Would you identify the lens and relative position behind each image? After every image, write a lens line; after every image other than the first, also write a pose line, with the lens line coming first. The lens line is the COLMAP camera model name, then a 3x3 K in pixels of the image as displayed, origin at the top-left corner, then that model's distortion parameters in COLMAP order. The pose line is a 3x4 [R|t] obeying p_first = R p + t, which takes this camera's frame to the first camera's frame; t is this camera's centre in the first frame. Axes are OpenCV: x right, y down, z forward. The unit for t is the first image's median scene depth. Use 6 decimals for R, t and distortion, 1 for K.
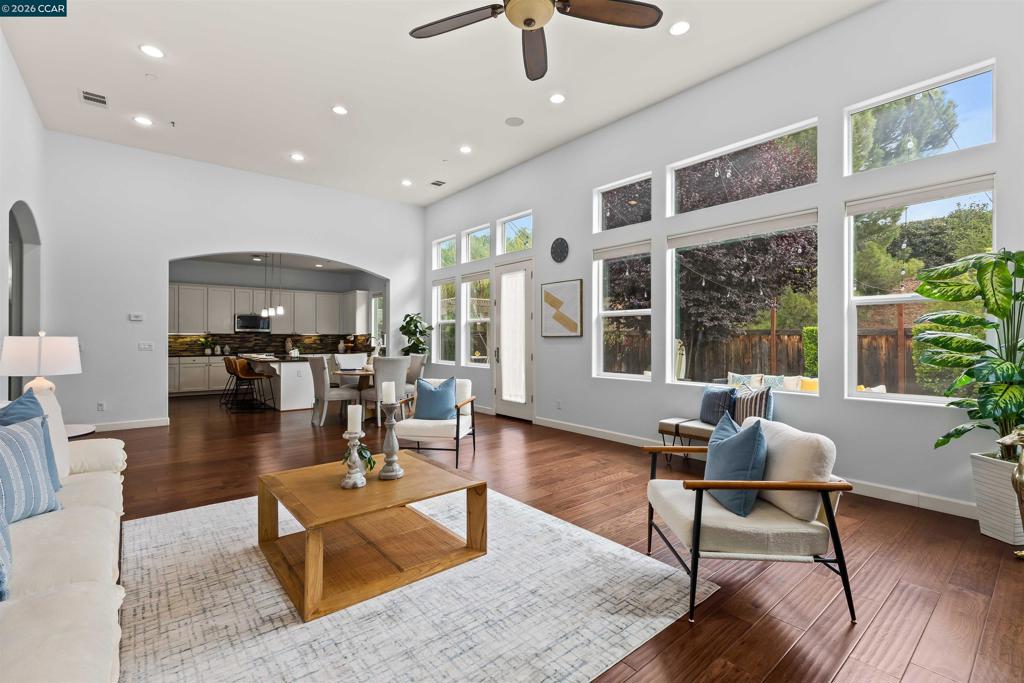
lens RADIAL K [[465.4, 0, 514.3], [0, 465.4, 341.8], [0, 0, 1]] dist [0.003380, 0.000179]
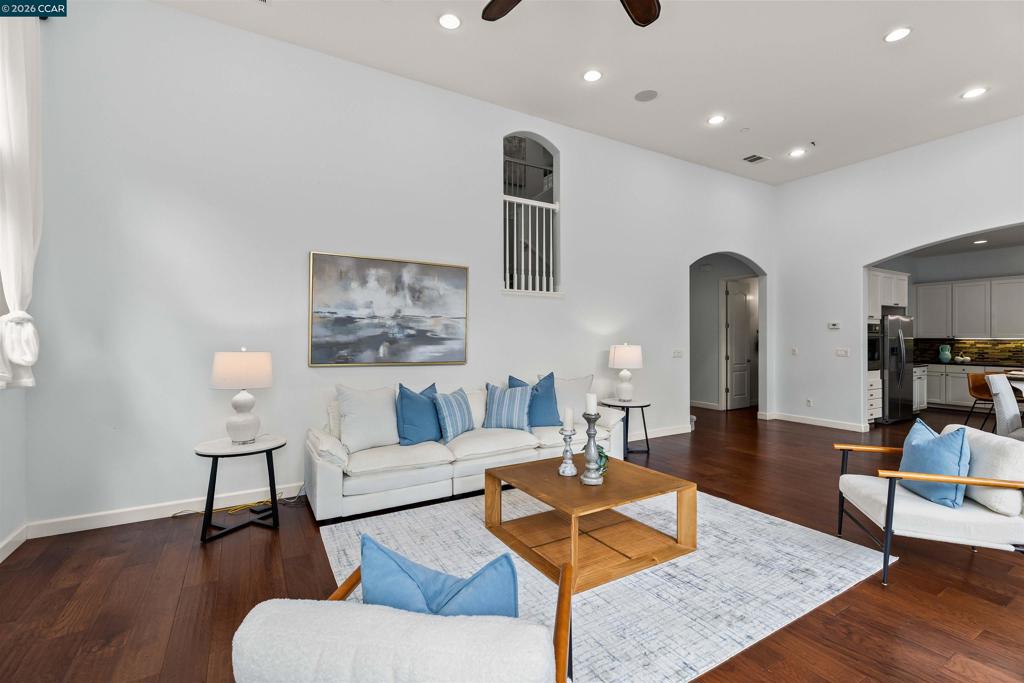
lens RADIAL K [[465.4, 0, 520.9], [0, 465.4, 338.0], [0, 0, 1]] dist [0.003380, 0.000179]
pose [[-0.173127, 0.000694, -0.984899, 0.377536], [-0.008259, 0.999964, 0.002156, -0.019775], [0.984865, 0.008508, -0.173115, 0.472115]]
